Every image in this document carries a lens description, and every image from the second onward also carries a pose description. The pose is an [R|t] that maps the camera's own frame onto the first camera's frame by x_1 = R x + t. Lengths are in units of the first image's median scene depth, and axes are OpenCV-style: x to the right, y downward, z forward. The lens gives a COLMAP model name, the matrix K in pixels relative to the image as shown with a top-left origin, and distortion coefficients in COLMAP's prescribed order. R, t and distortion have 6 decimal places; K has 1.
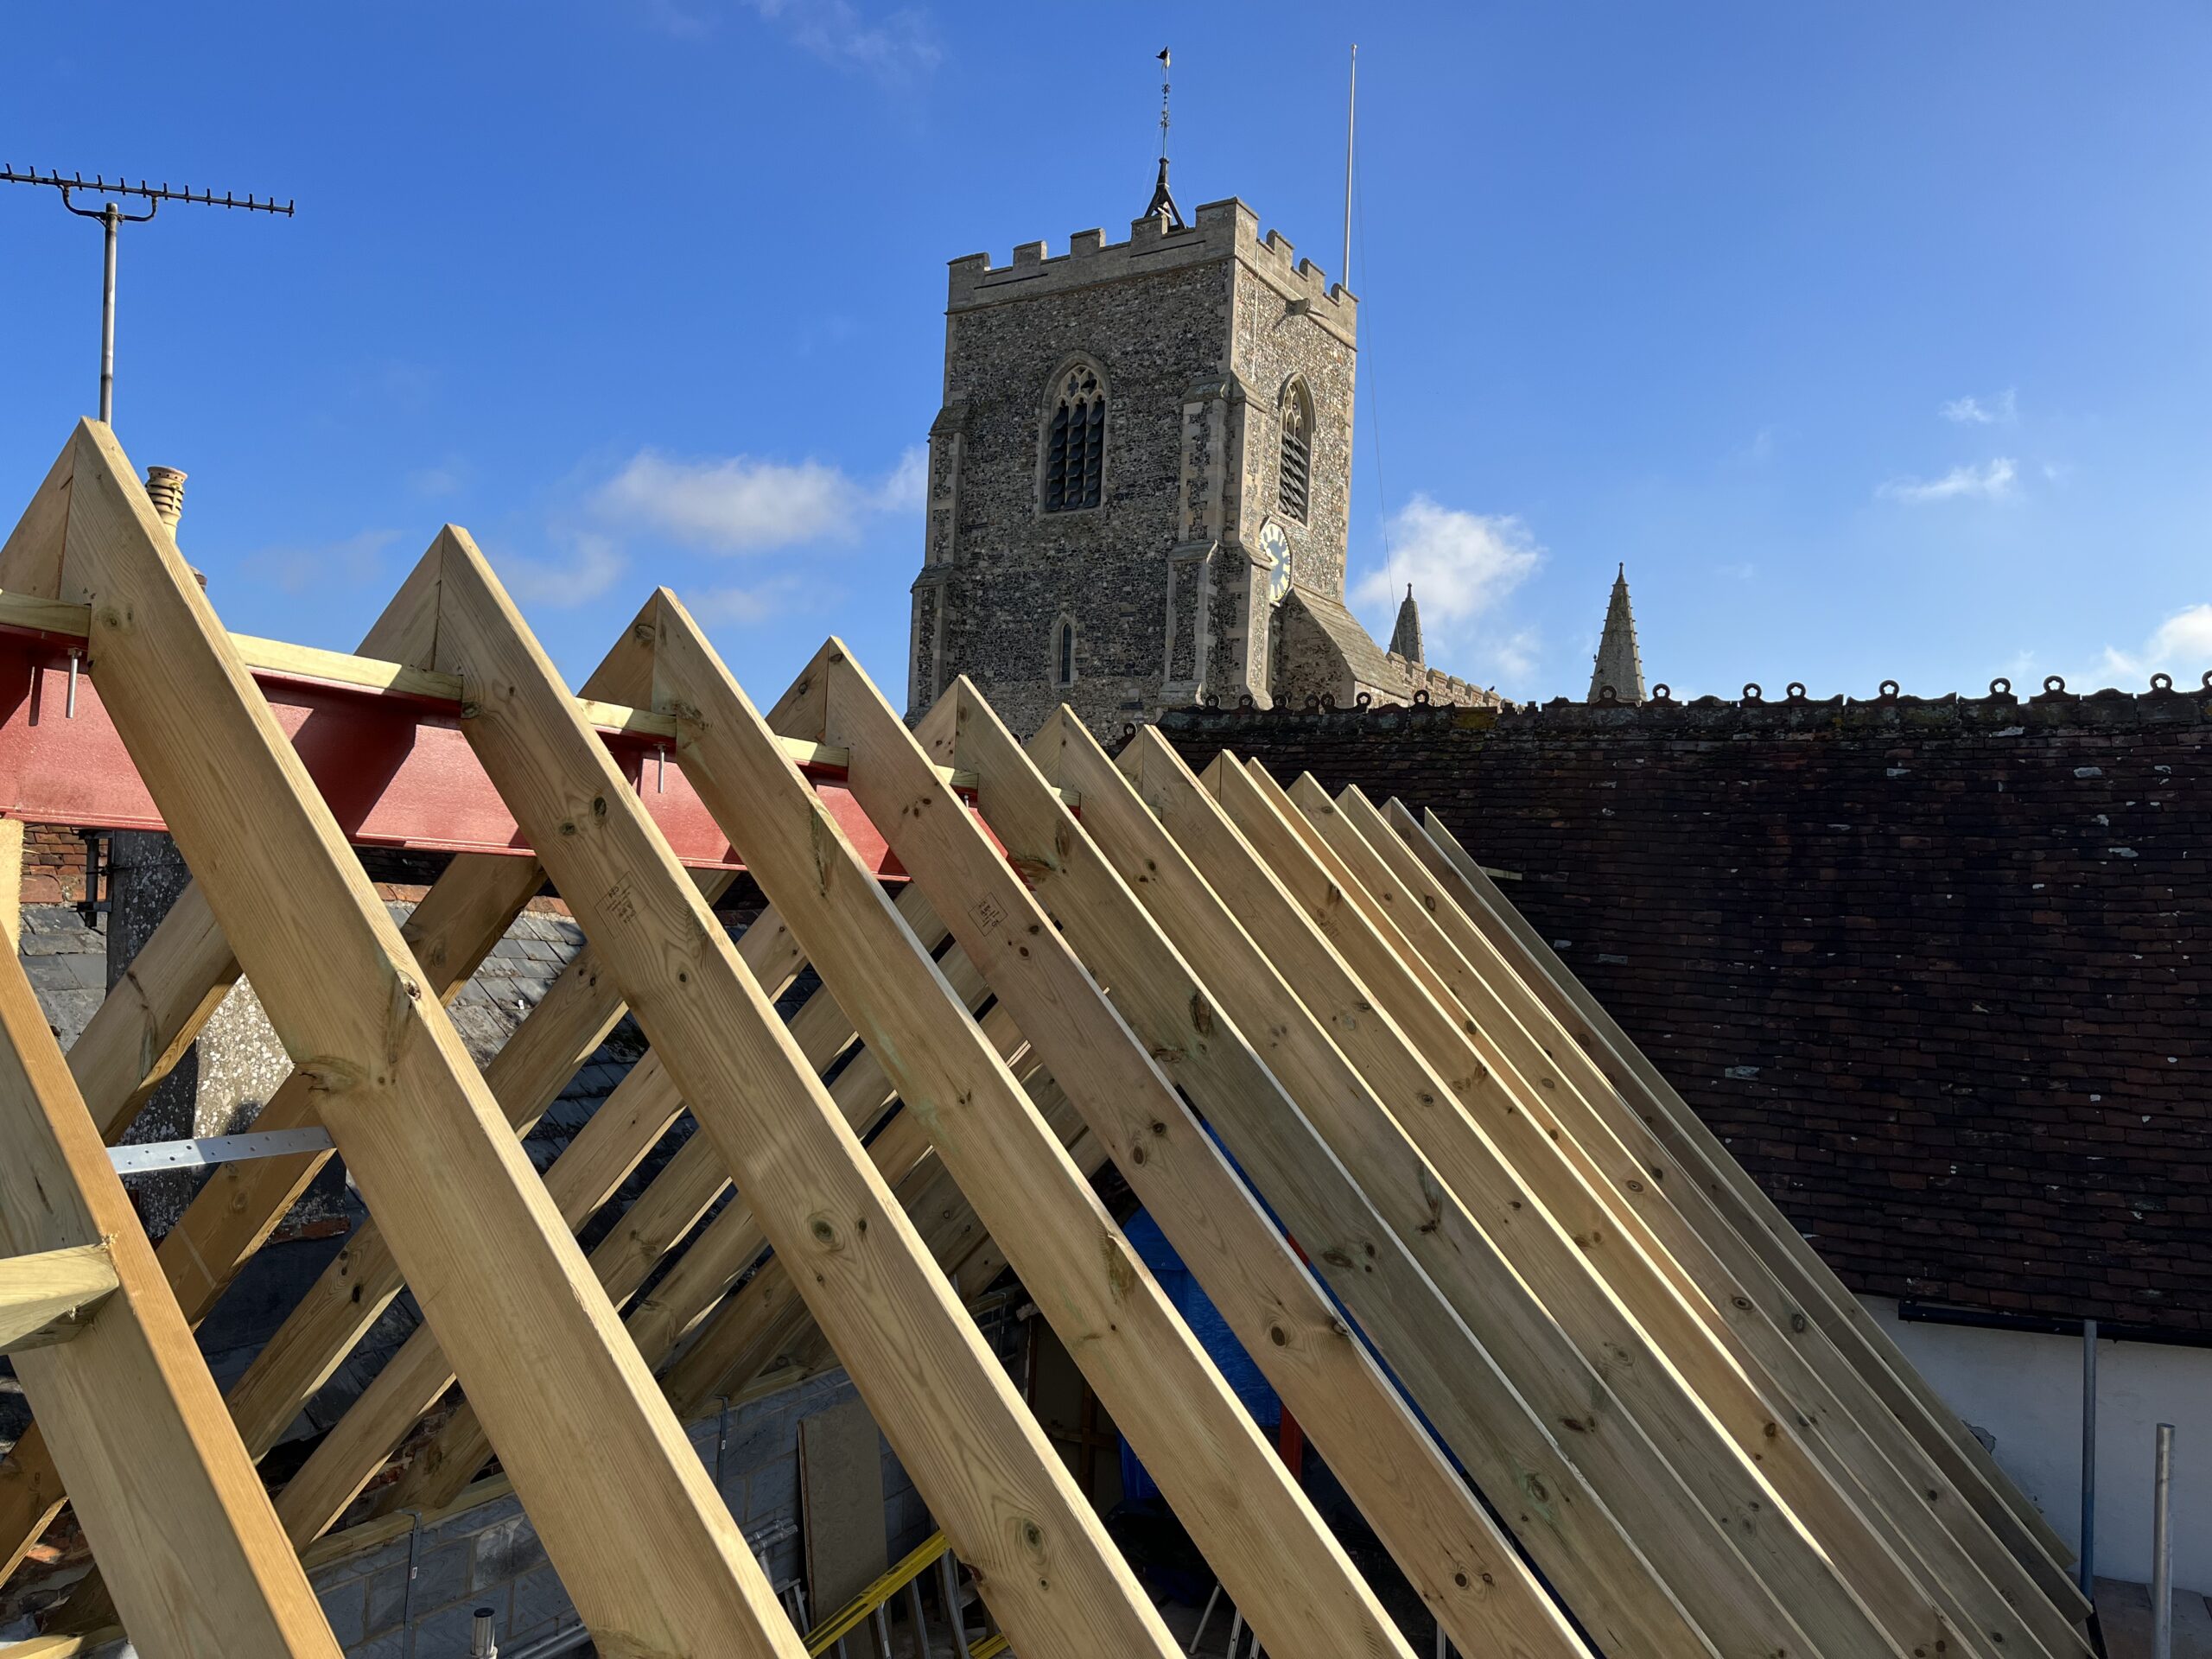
lens RADIAL K [[1633.0, 0, 1106.0], [0, 1633.0, 829.5], [0, 0, 1]] dist [0.014430, -0.001602]
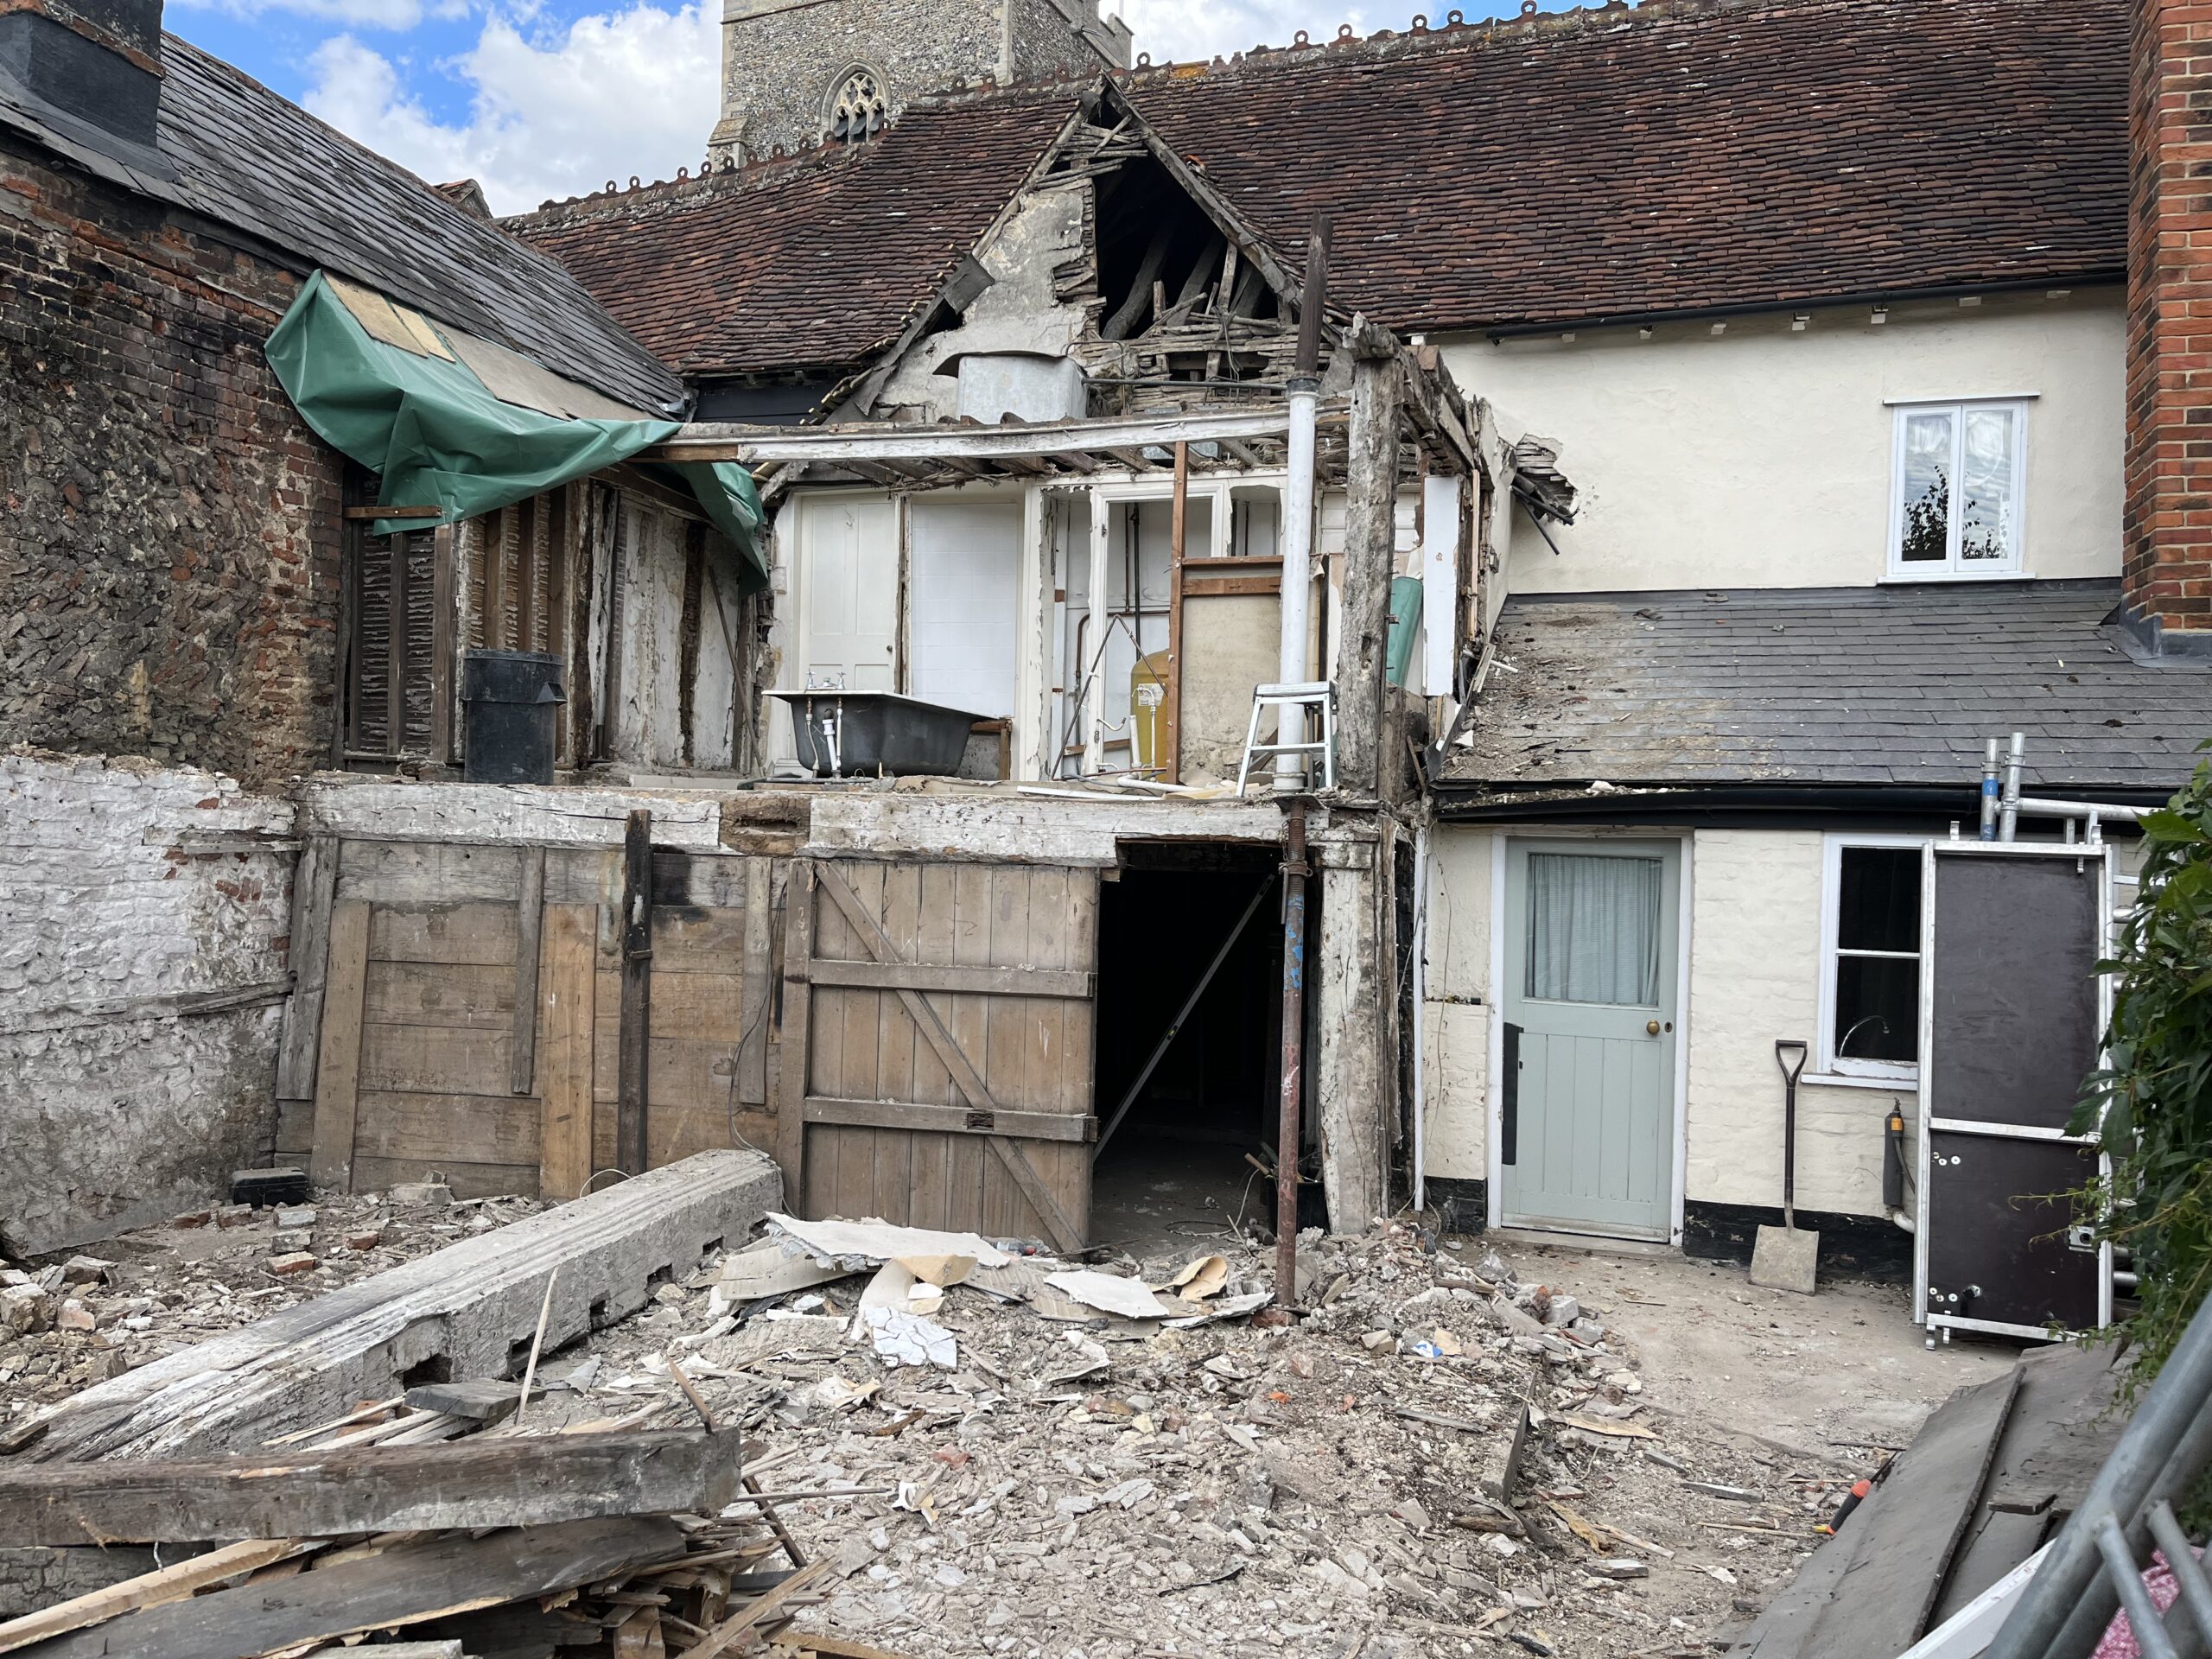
lens RADIAL K [[1633.0, 0, 1106.0], [0, 1633.0, 829.5], [0, 0, 1]] dist [0.014430, -0.001602]
pose [[0.992942, -0.019764, 0.116943, 0.026054], [0.012429, 0.997928, 0.063121, 0.385723], [-0.117949, -0.061222, 0.991131, -0.149106]]
